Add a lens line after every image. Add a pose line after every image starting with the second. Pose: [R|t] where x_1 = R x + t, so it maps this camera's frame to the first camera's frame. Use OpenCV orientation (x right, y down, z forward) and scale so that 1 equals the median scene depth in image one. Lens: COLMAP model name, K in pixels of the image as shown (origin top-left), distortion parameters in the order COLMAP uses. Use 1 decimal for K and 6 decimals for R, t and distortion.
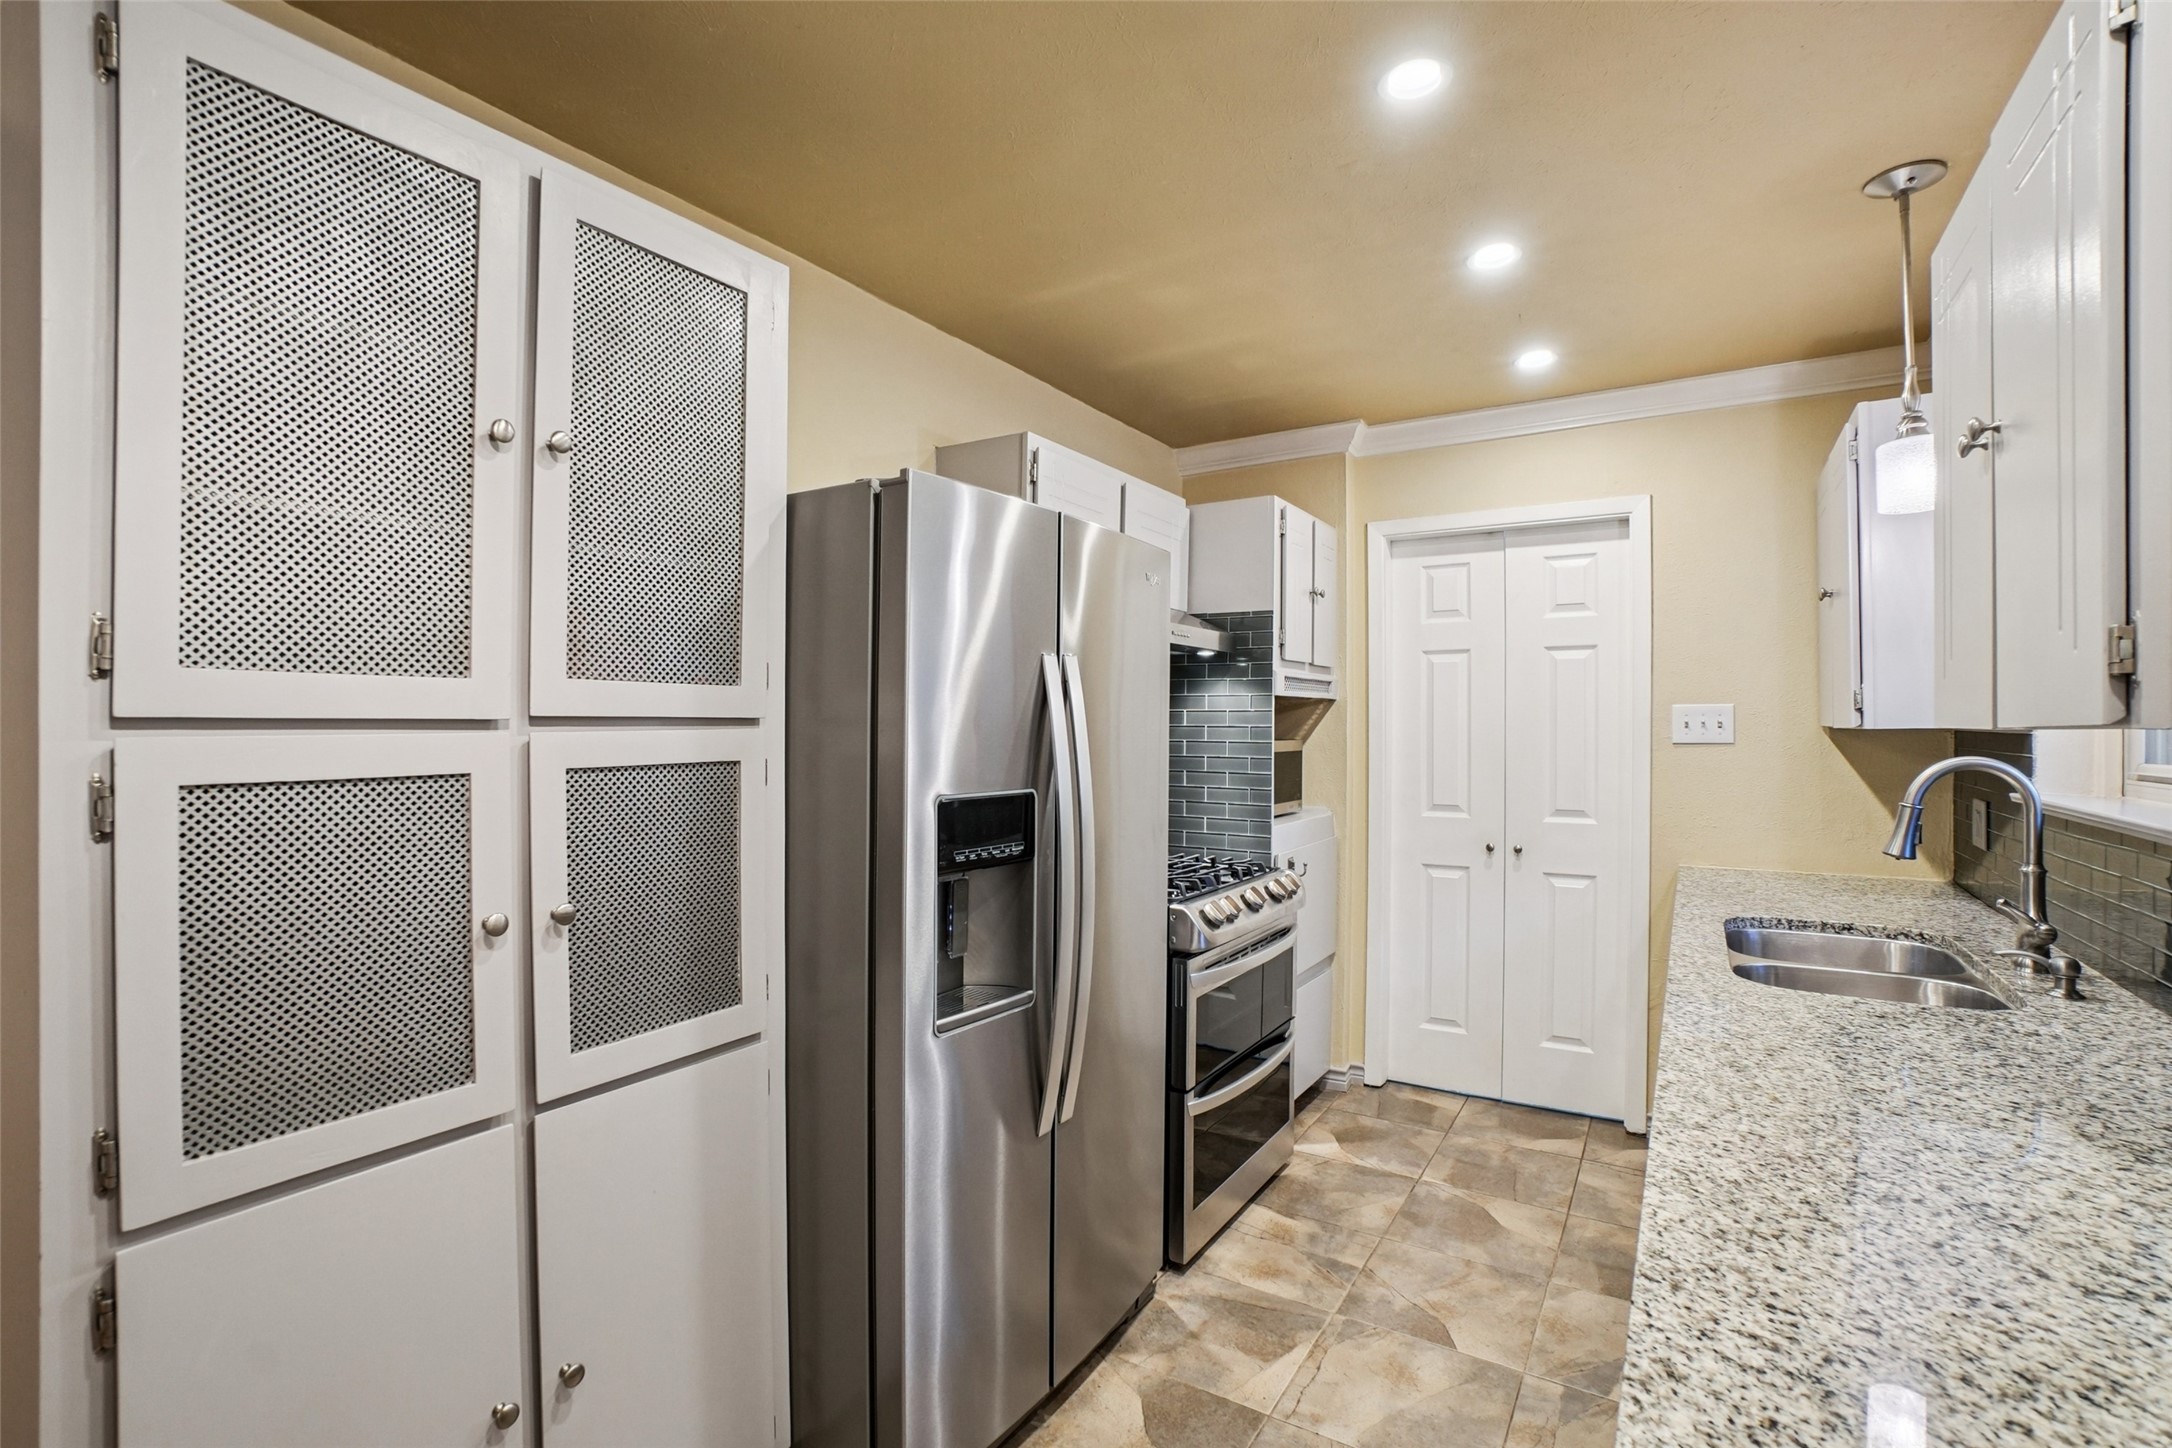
lens RADIAL K [[1018.6, 0, 1050.1], [0, 1018.6, 719.5], [0, 0, 1]] dist [-0.070016, 0.027513]
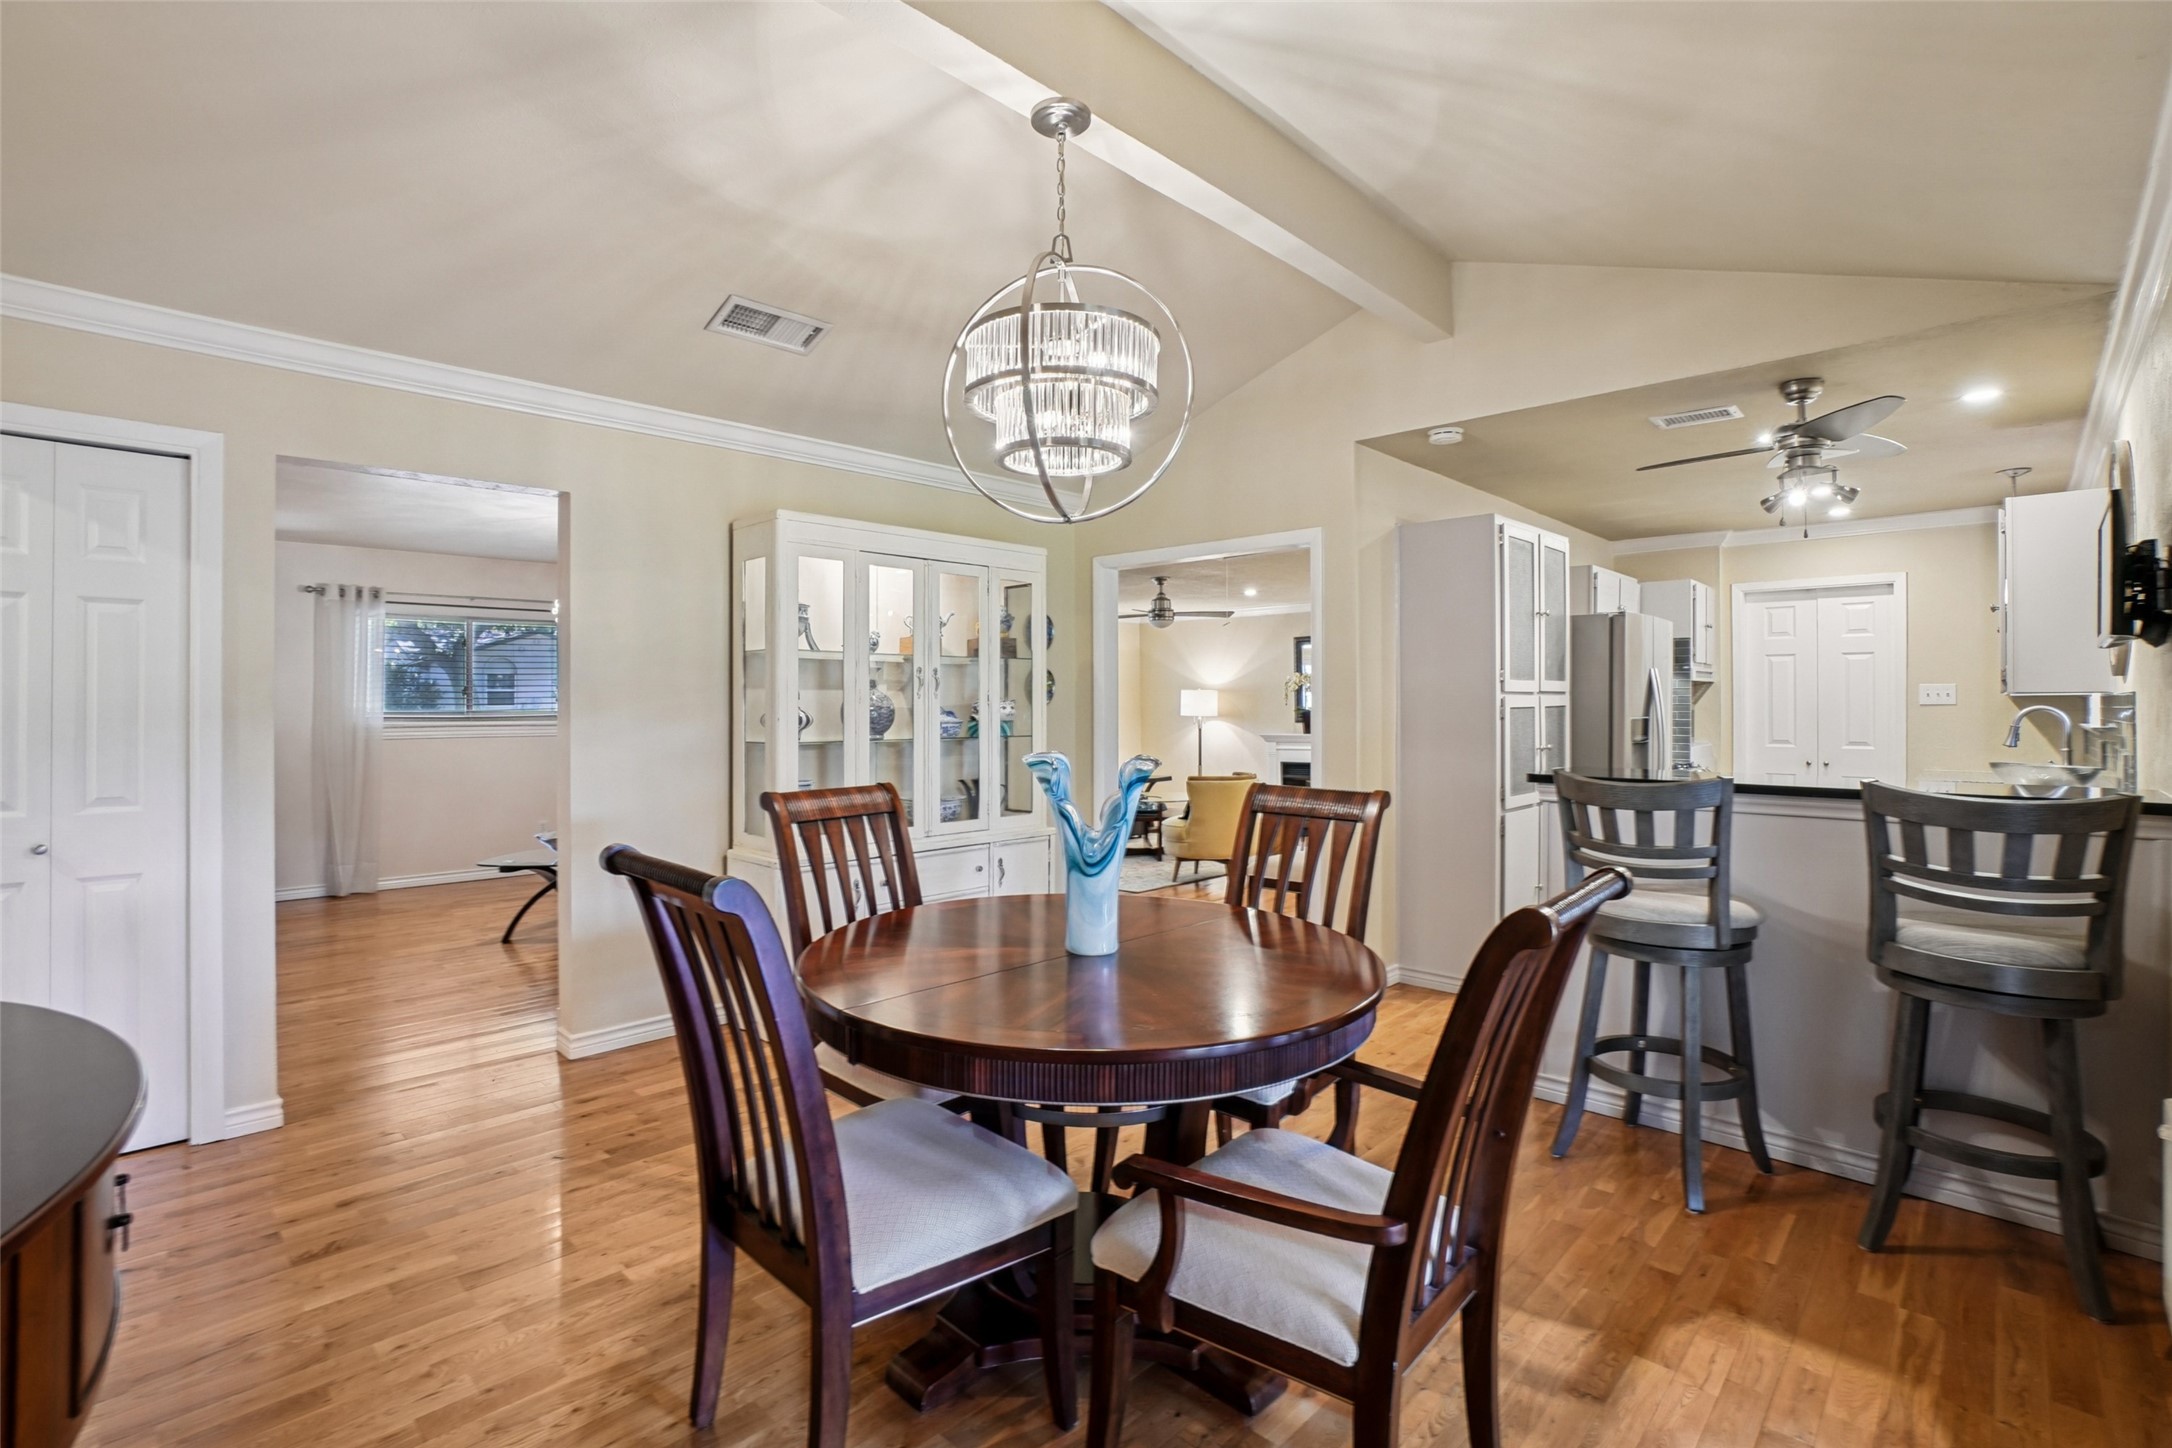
lens RADIAL K [[1011.9, 0, 1072.4], [0, 1011.9, 692.9], [0, 0, 1]] dist [-0.058964, 0.023120]
pose [[0.981761, -0.003096, -0.190094, -0.699636], [0.002014, 0.999981, -0.005886, 0.010669], [0.190109, 0.005395, 0.981748, -1.323503]]
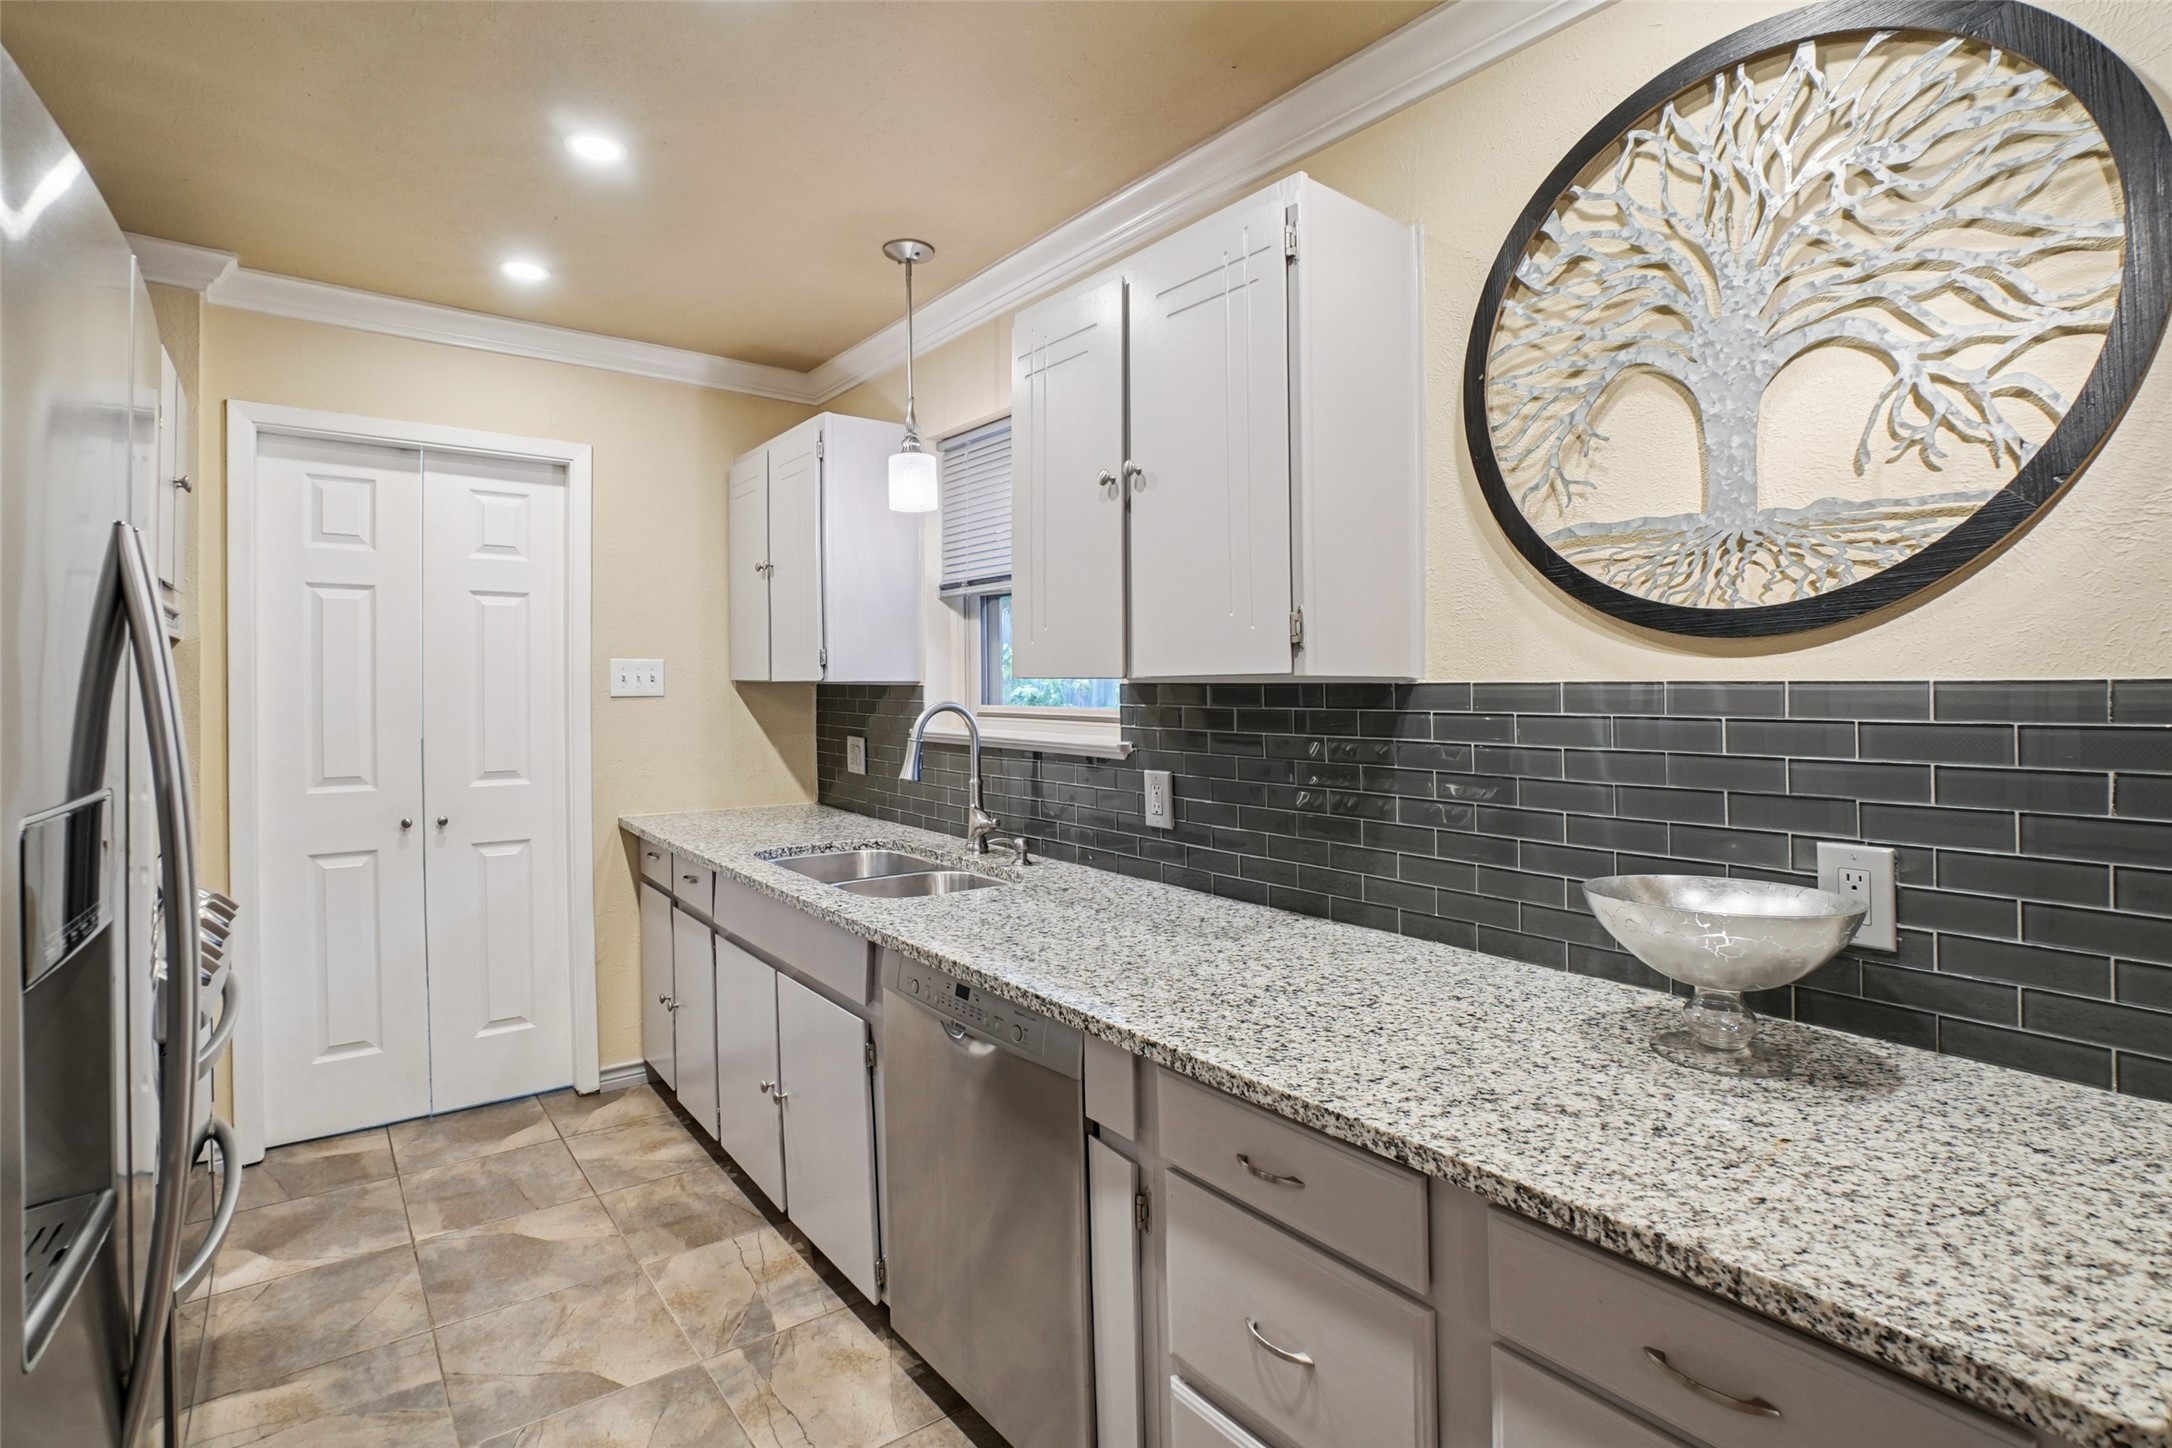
lens RADIAL K [[1011.9, 0, 1072.4], [0, 1011.9, 692.9], [0, 0, 1]] dist [-0.058964, 0.023120]
pose [[0.327930, -0.006217, 0.944682, -0.213808], [-0.007026, 0.999935, 0.009020, 0.008815], [-0.944676, -0.009595, 0.327865, 0.264663]]
